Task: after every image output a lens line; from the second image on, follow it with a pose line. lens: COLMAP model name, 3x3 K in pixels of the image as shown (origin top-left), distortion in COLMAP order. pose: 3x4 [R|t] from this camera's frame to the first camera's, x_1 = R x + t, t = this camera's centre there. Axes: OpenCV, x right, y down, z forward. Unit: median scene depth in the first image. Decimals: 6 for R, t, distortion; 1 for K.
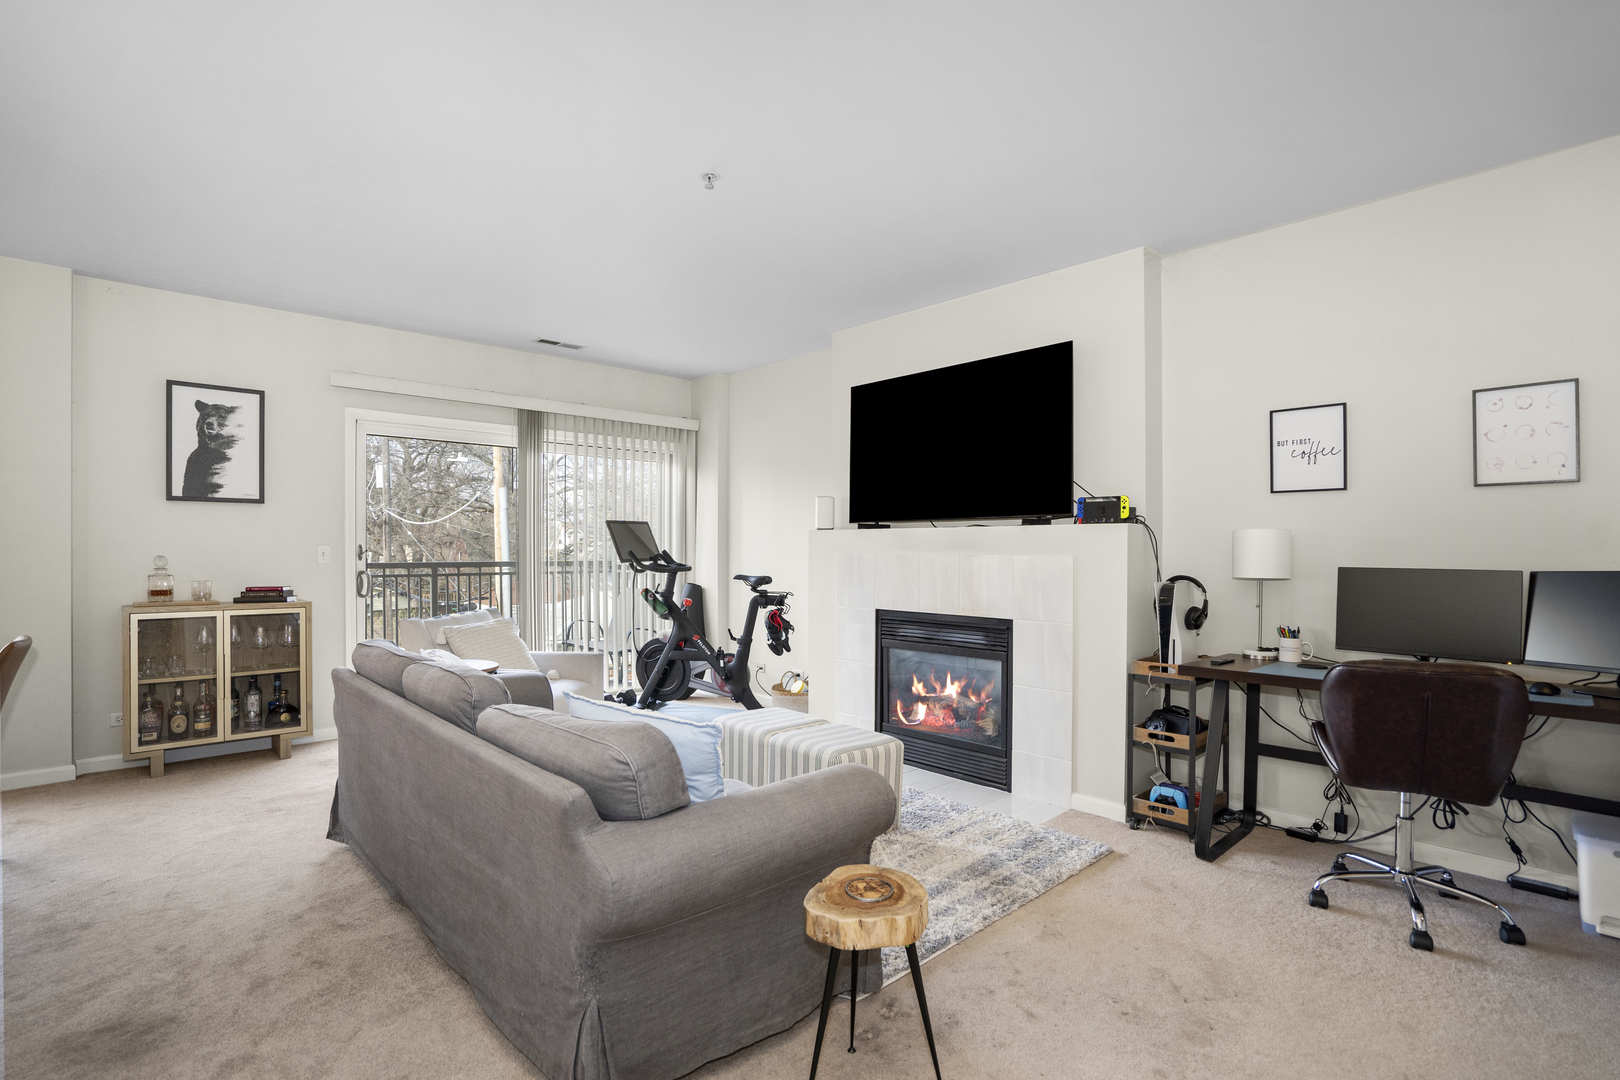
lens RADIAL K [[753.5, 0, 778.7], [0, 753.5, 563.6], [0, 0, 1]] dist [-0.035474, 0.009172]
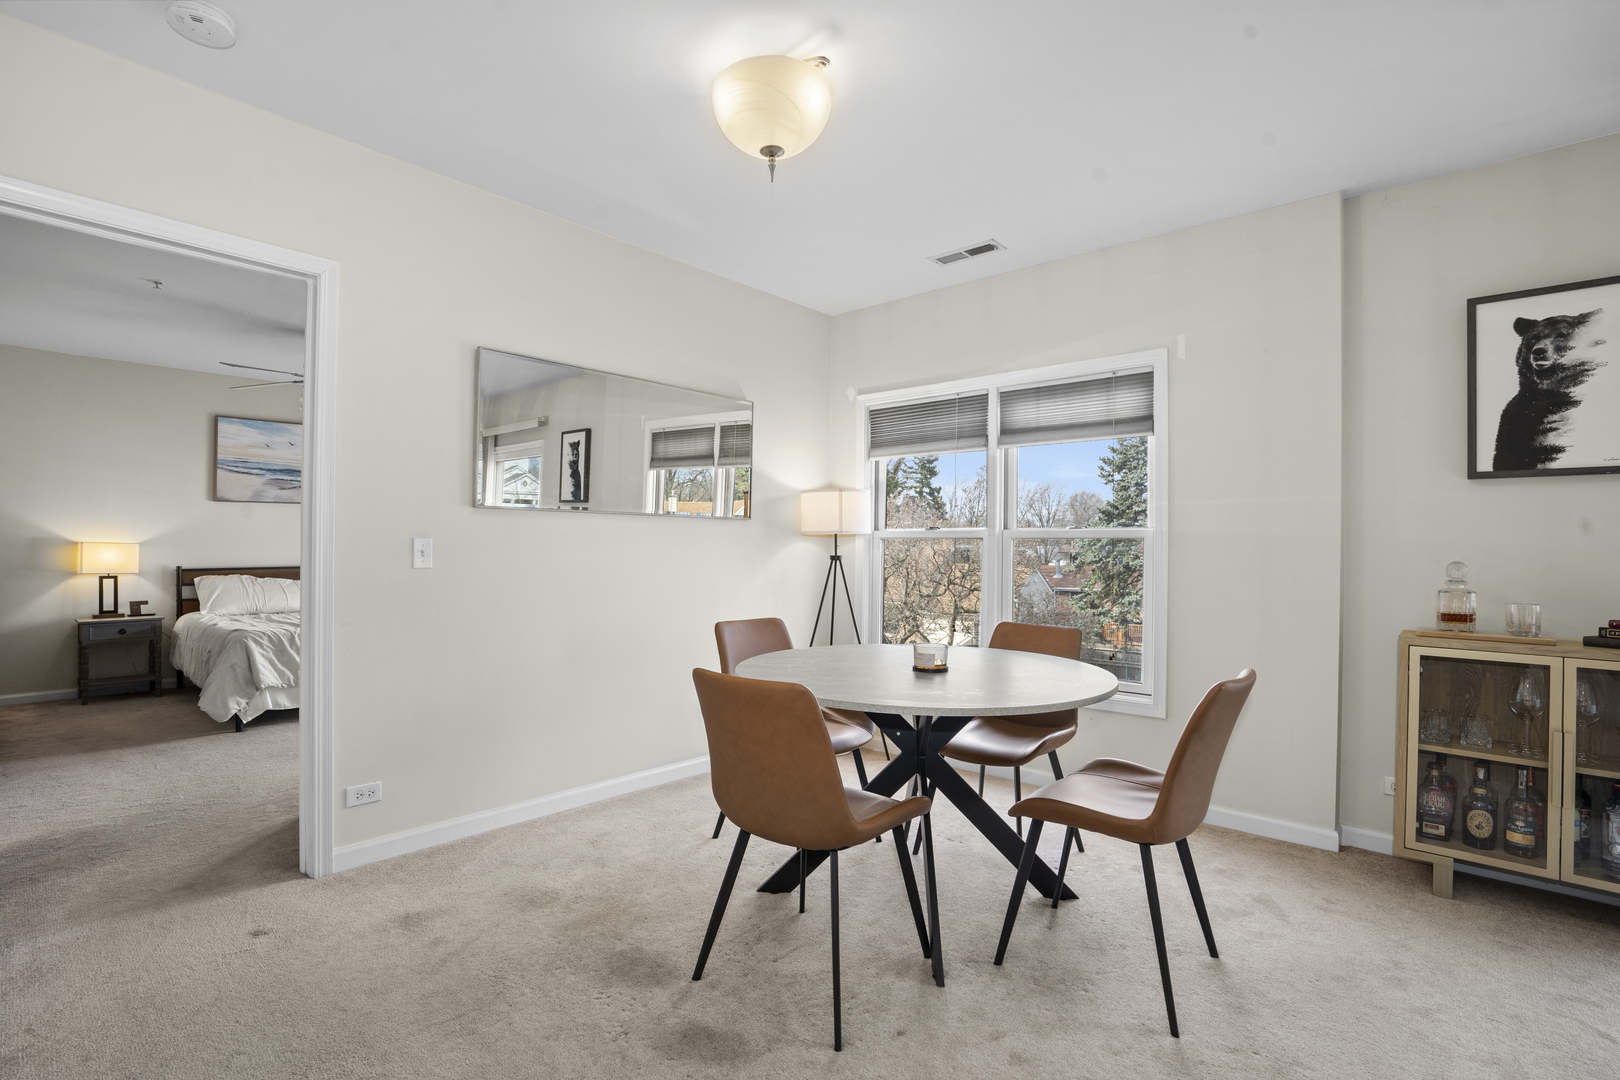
lens RADIAL K [[753.5, 0, 809.8], [0, 753.5, 539.6], [0, 0, 1]] dist [-0.035474, 0.009172]
pose [[0.131681, -0.012356, -0.991215, -0.246602], [-0.027352, 0.999496, -0.016093, -0.004154], [0.990915, 0.029231, 0.131276, 0.322191]]
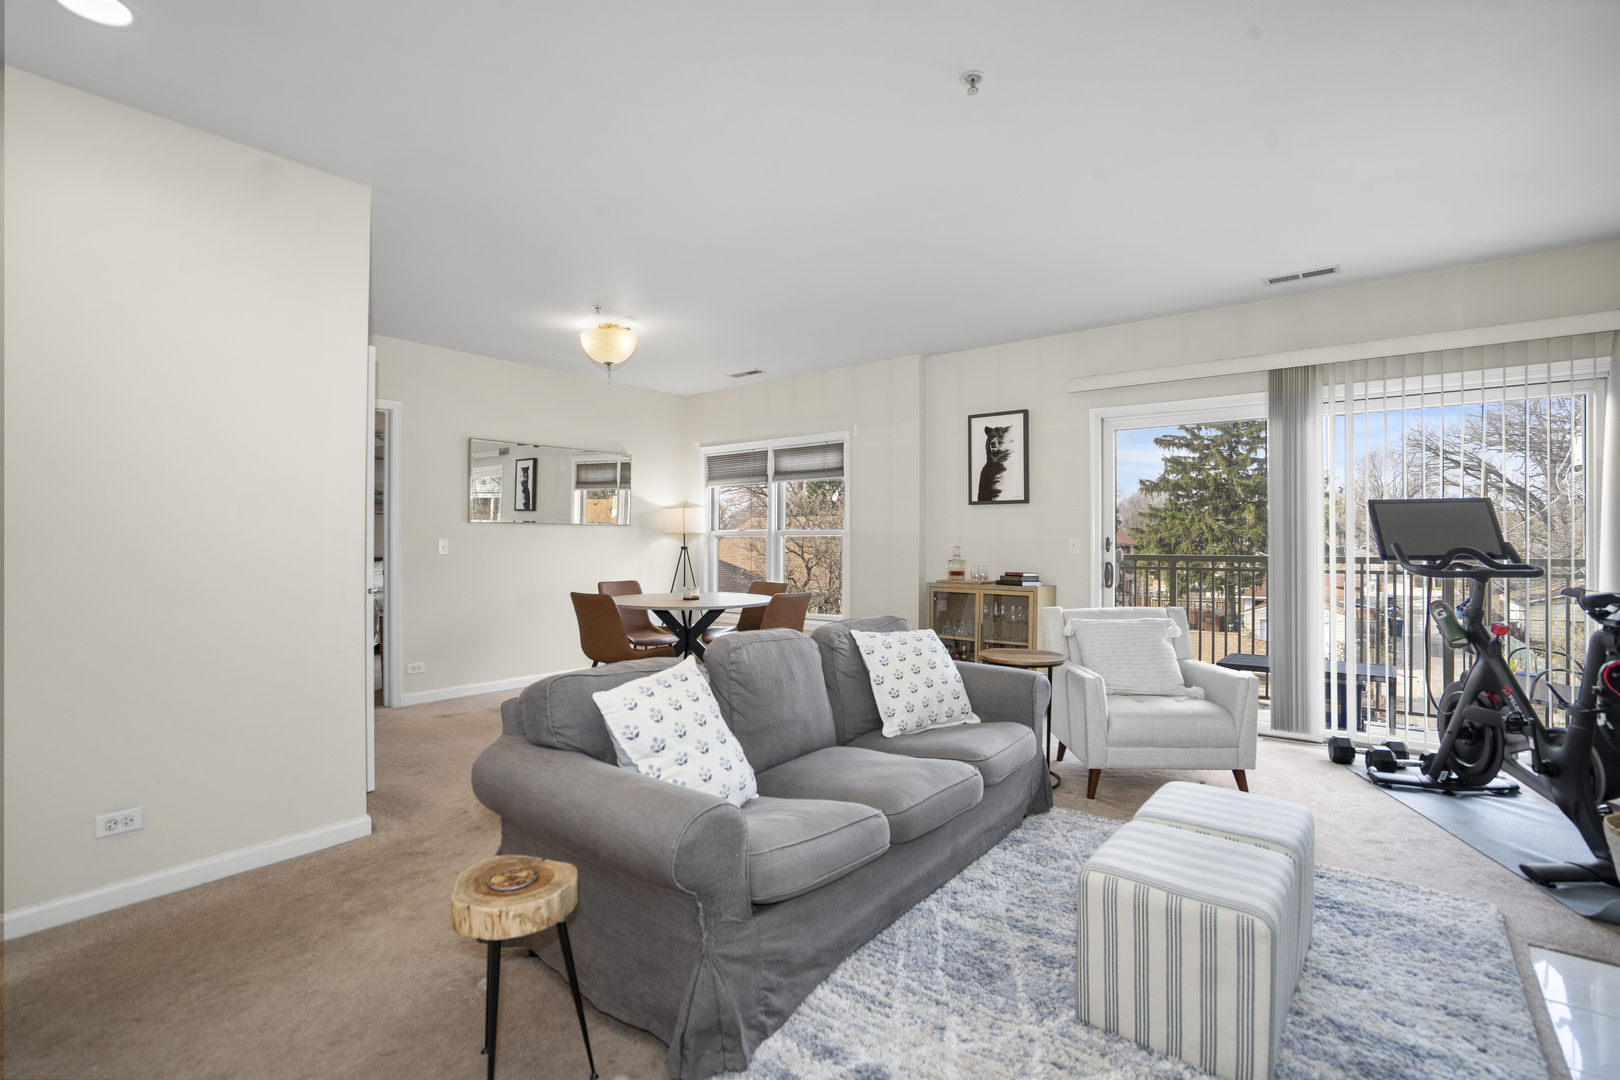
lens RADIAL K [[753.5, 0, 809.7], [0, 753.5, 535.0], [0, 0, 1]] dist [-0.035474, 0.009172]
pose [[0.181208, -0.008112, -0.983411, 0.460569], [-0.016540, 0.999799, -0.011295, -0.010572], [0.983306, 0.018312, 0.181038, 0.463576]]
